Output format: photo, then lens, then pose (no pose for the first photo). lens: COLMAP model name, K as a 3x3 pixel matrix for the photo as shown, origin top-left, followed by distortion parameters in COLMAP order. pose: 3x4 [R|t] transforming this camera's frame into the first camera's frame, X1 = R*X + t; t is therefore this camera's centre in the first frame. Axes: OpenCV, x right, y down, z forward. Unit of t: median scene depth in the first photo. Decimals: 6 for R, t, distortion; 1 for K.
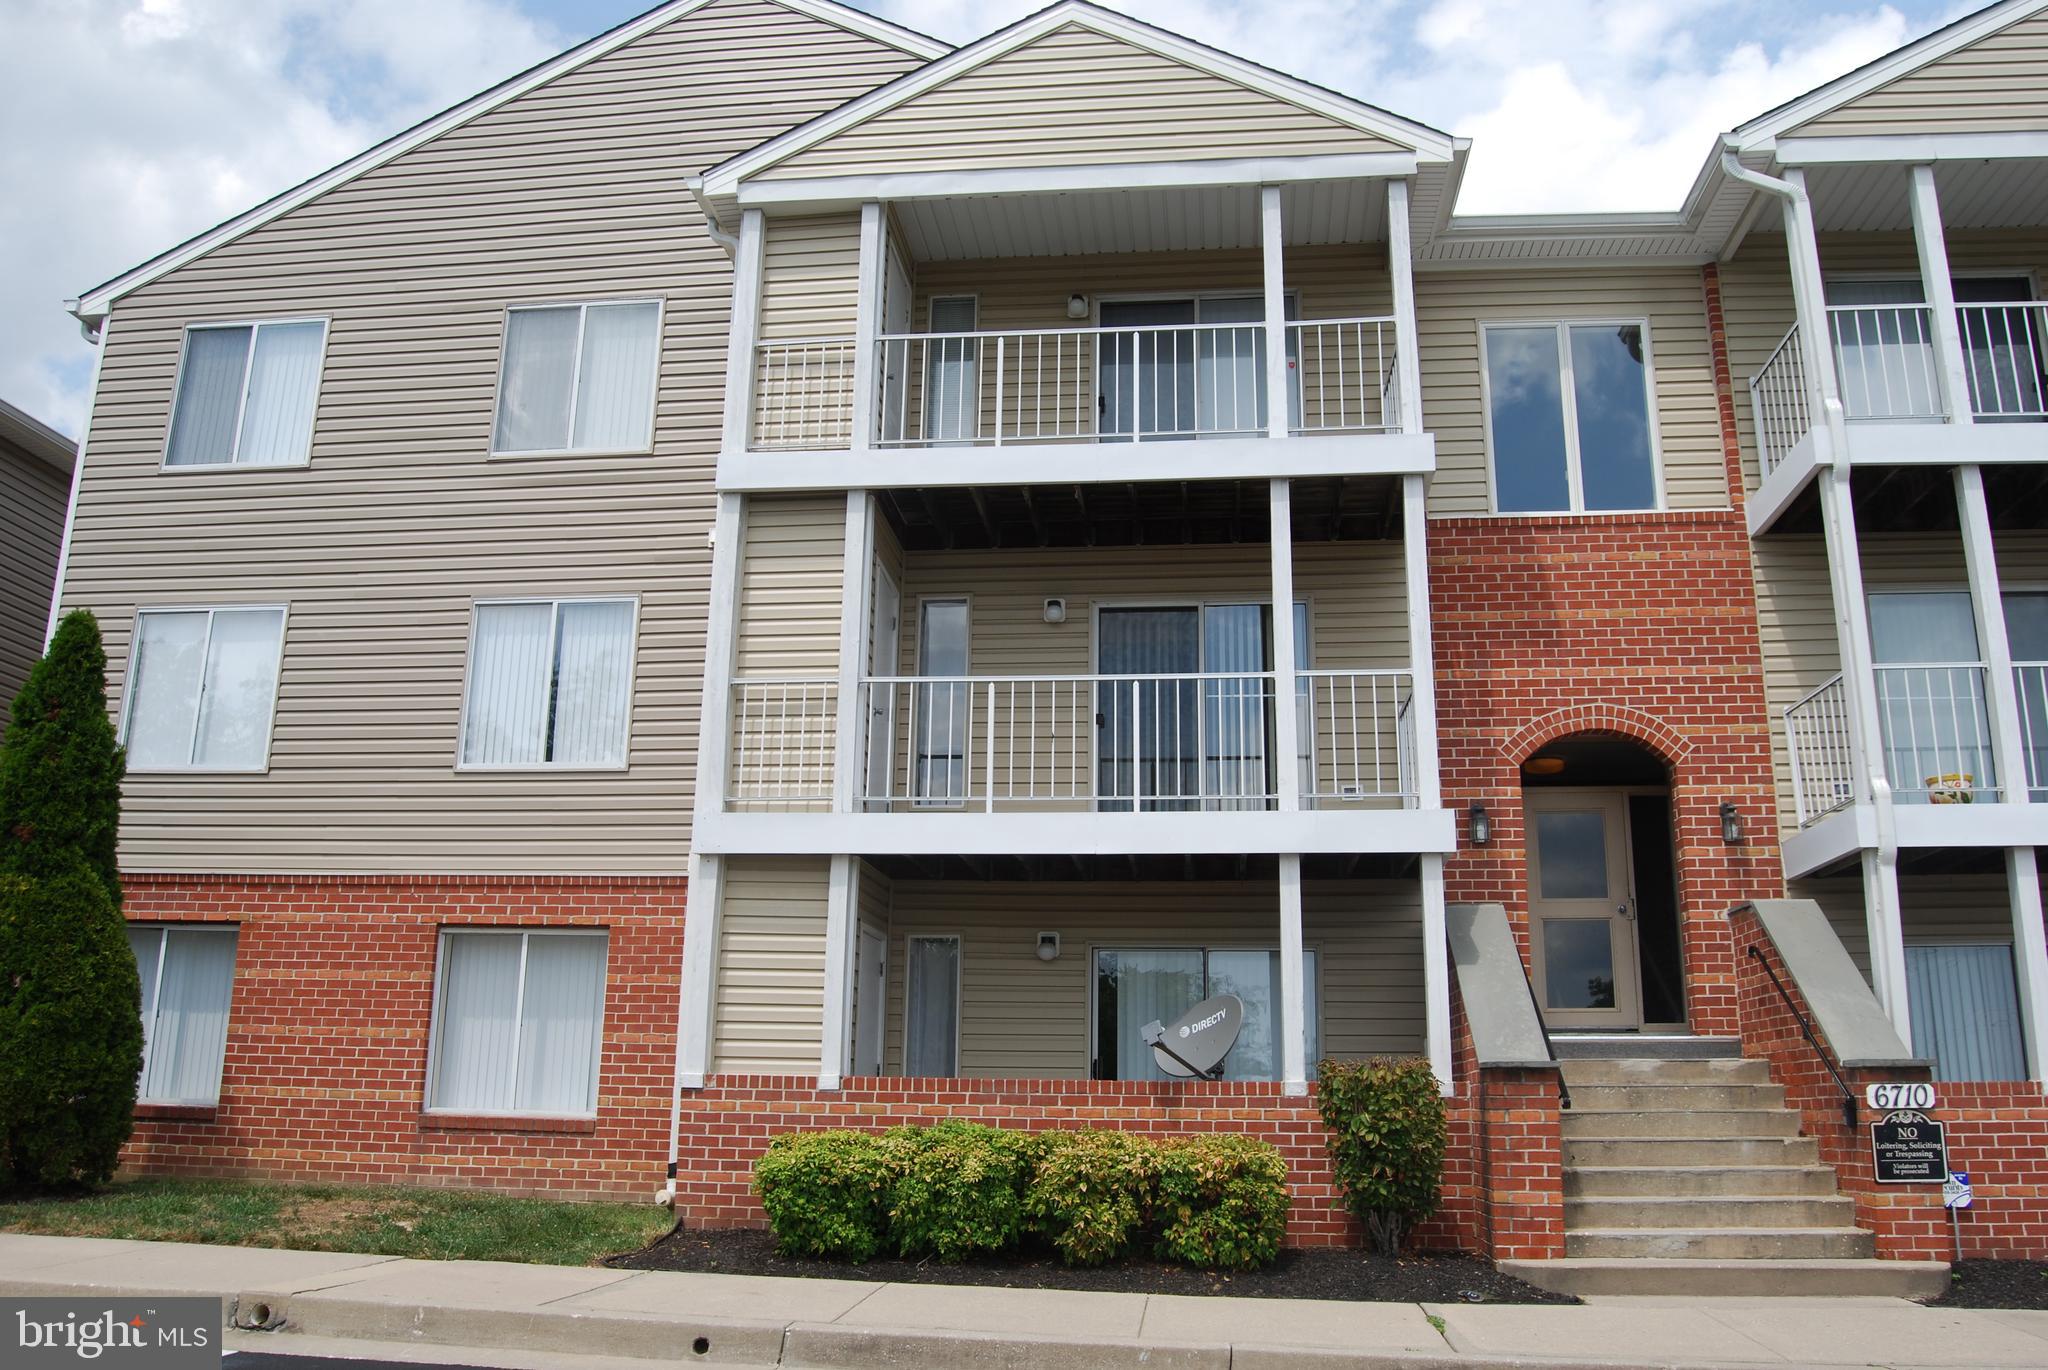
lens RADIAL K [[1611.3, 0, 1029.3], [0, 1611.3, 695.7], [0, 0, 1]] dist [-0.097199, 0.040204]
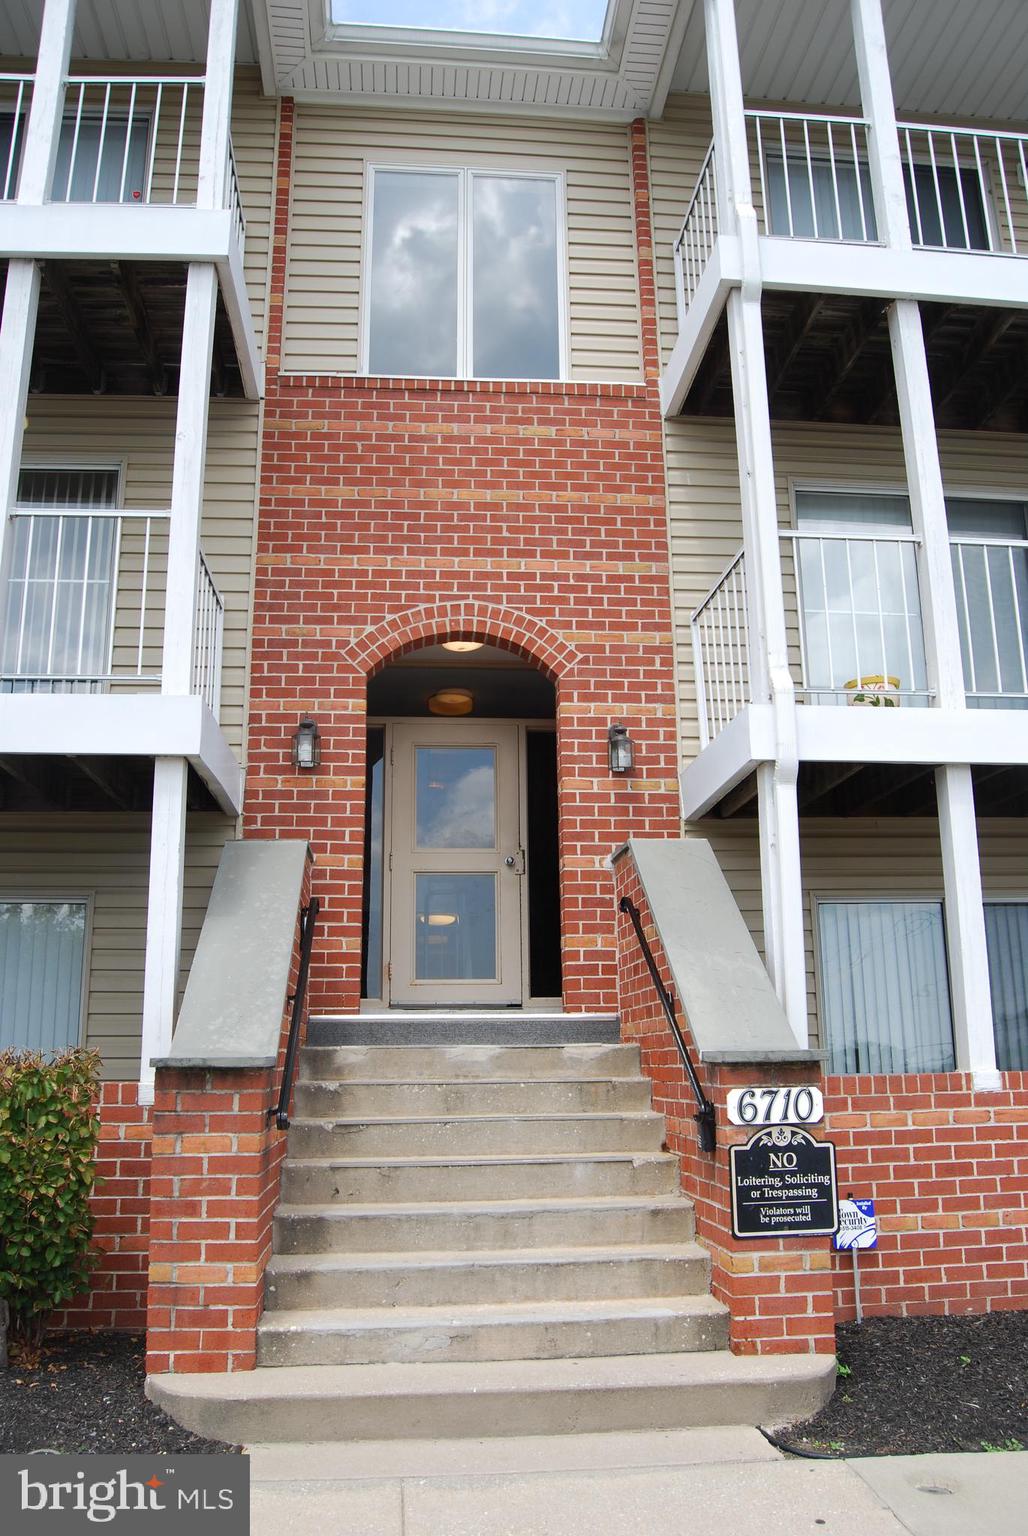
lens RADIAL K [[1208.5, 0, 520.0], [0, 1208.5, 782.1], [0, 0, 1]] dist [-0.097199, 0.040204]
pose [[0.977797, 0.020607, 0.208541, 0.266892], [-0.025681, 0.999436, 0.021655, 0.085705], [-0.207977, -0.026529, 0.977774, 0.411052]]
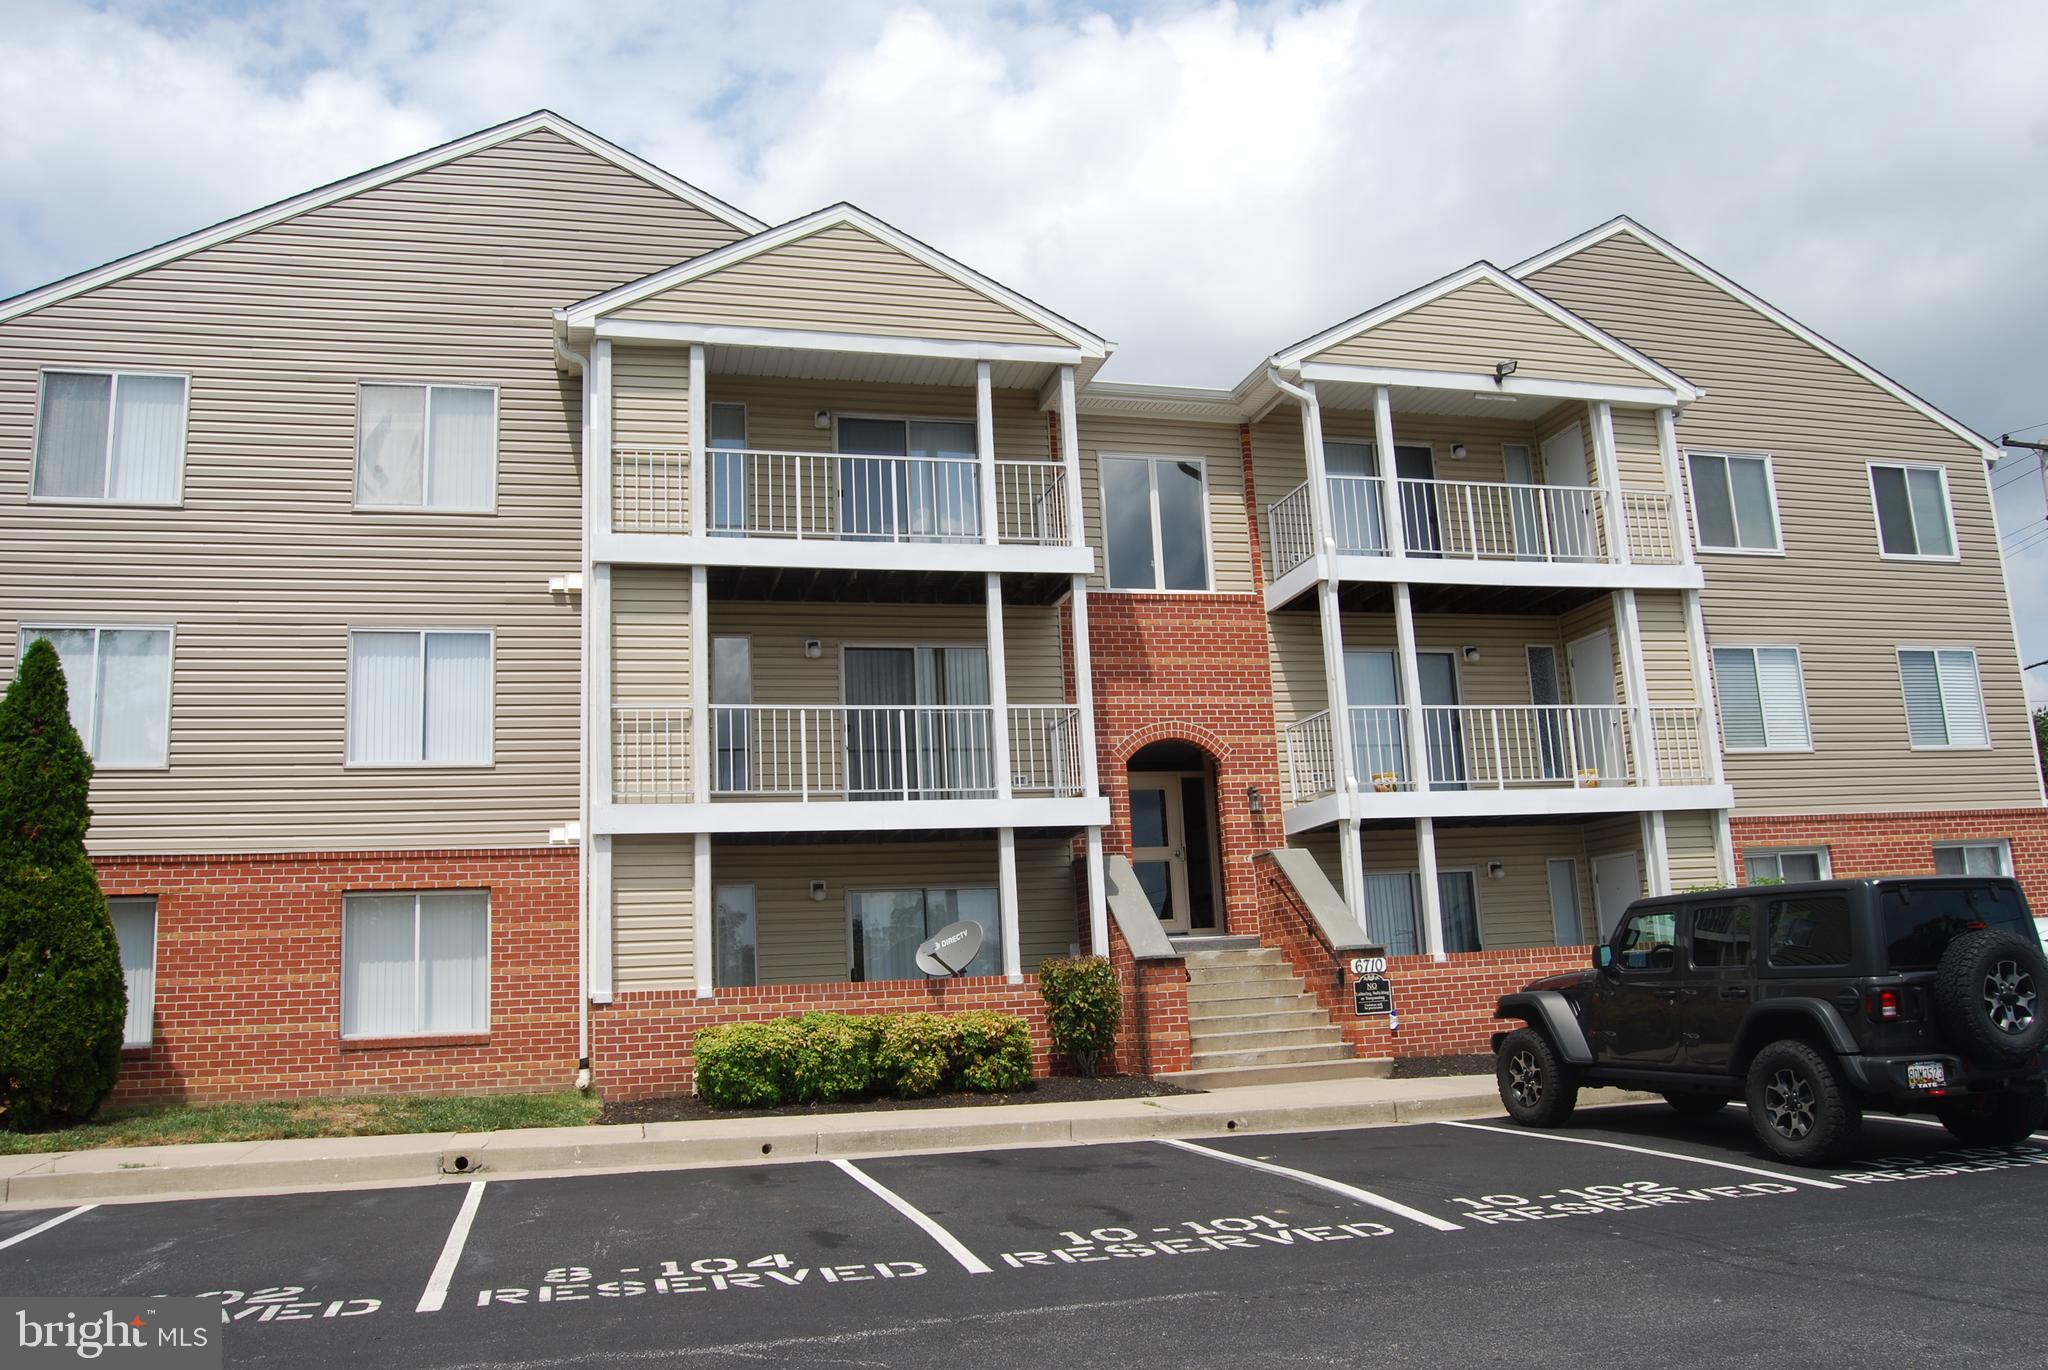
lens RADIAL K [[1611.3, 0, 1032.0], [0, 1611.3, 692.4], [0, 0, 1]] dist [-0.097199, 0.040204]
pose [[0.925154, 0.009582, 0.379471, -0.366279], [-0.029210, 0.998514, 0.046002, -0.092549], [-0.378466, -0.053643, 0.924059, -0.382734]]
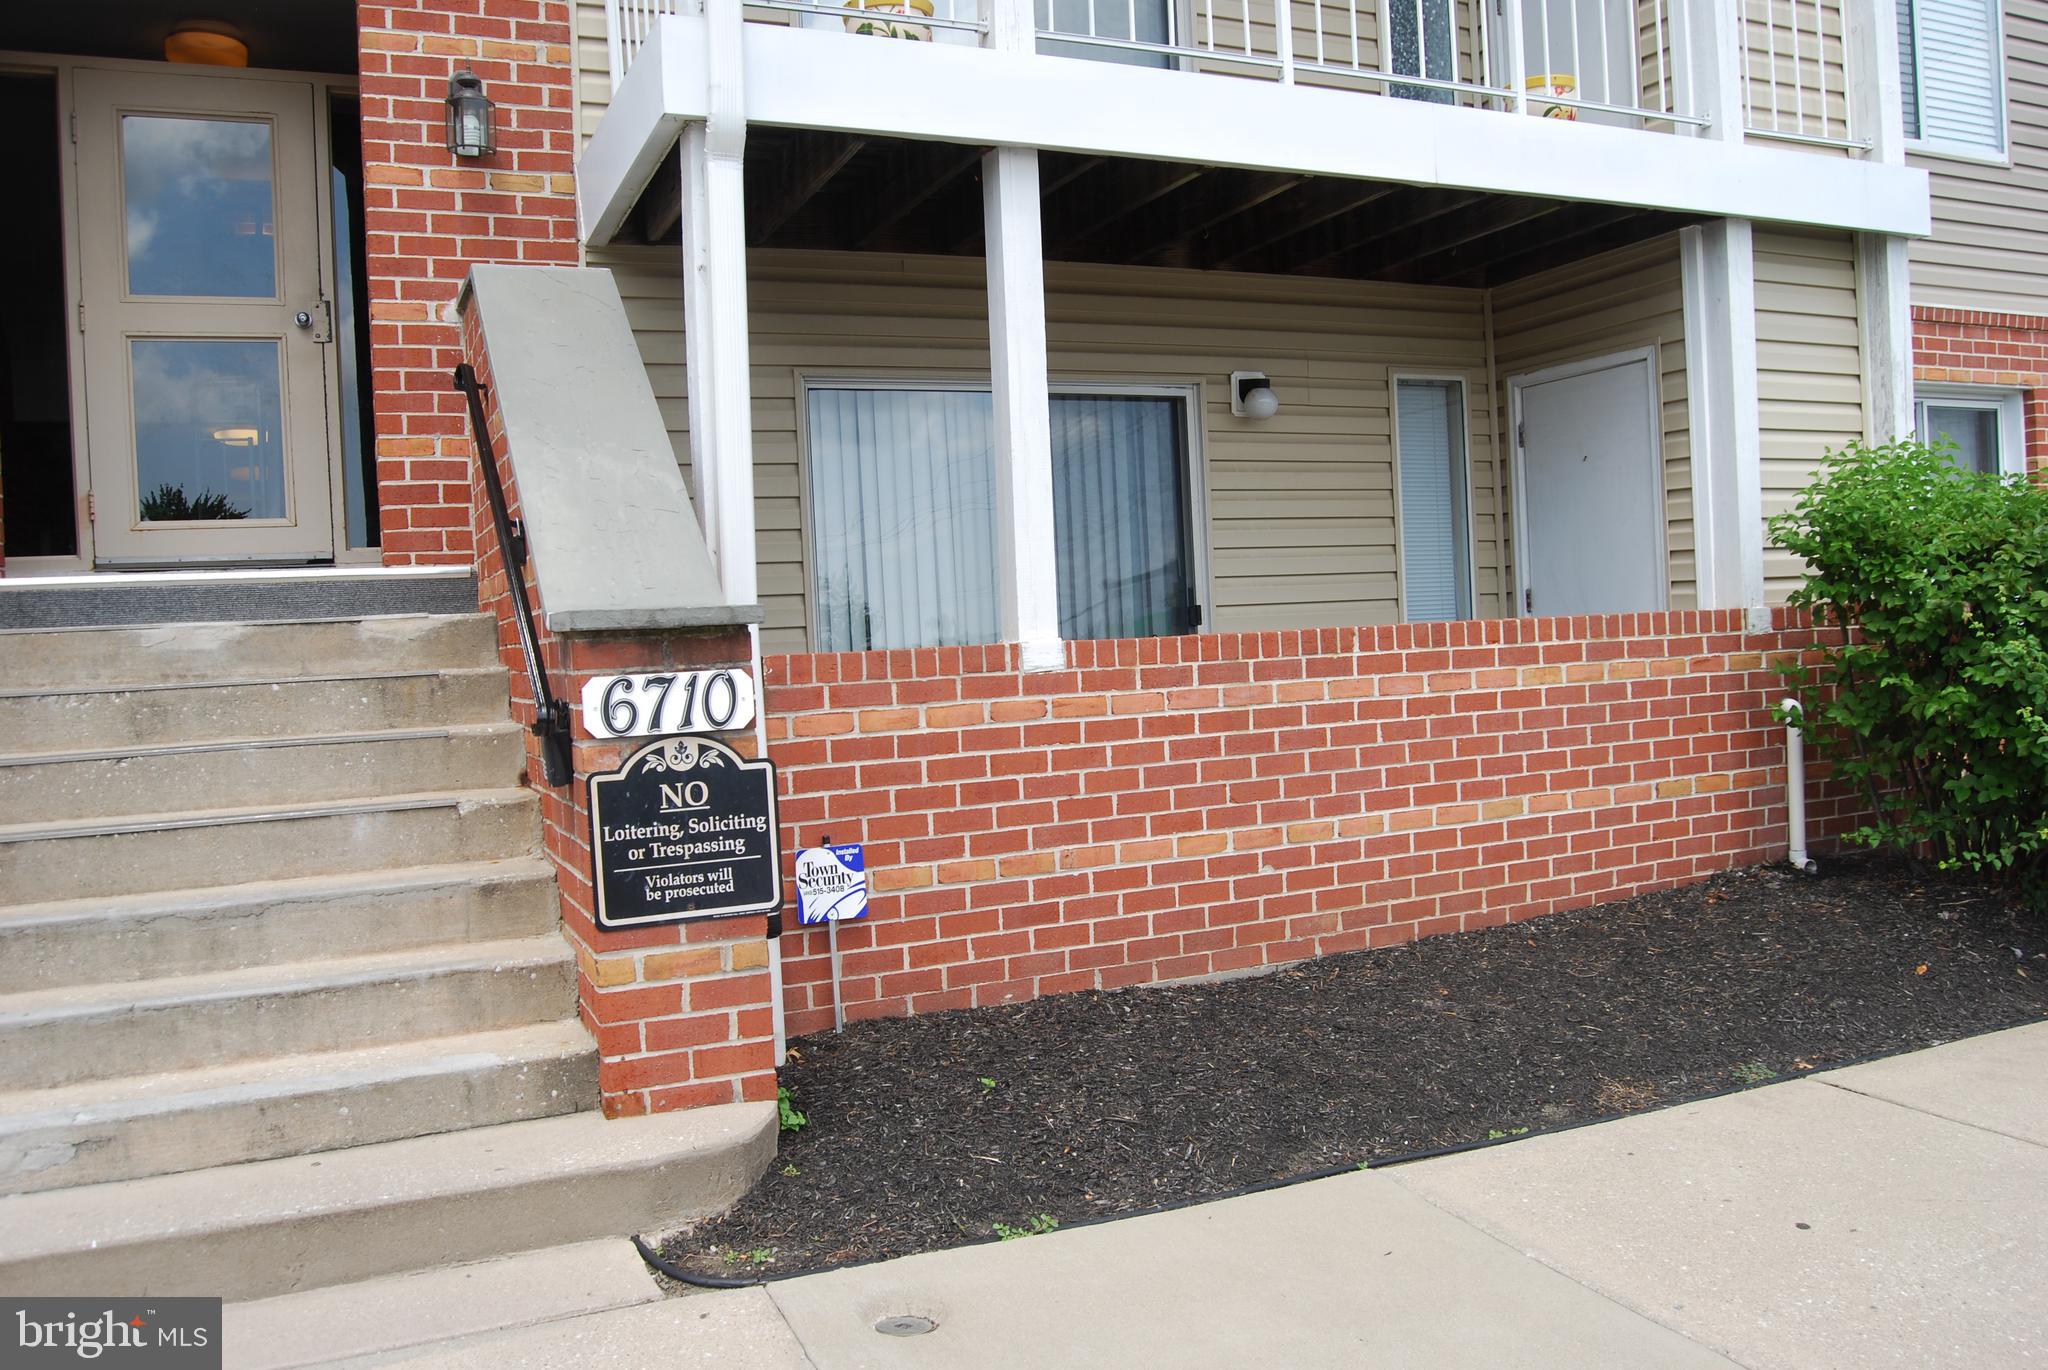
lens RADIAL K [[1611.3, 0, 1038.1], [0, 1611.3, 688.2], [0, 0, 1]] dist [-0.097199, 0.040204]
pose [[0.857901, -0.072527, 0.508671, 0.340233], [-0.068662, 0.964927, 0.253382, 0.114670], [-0.509207, -0.252303, 0.822831, 0.492570]]
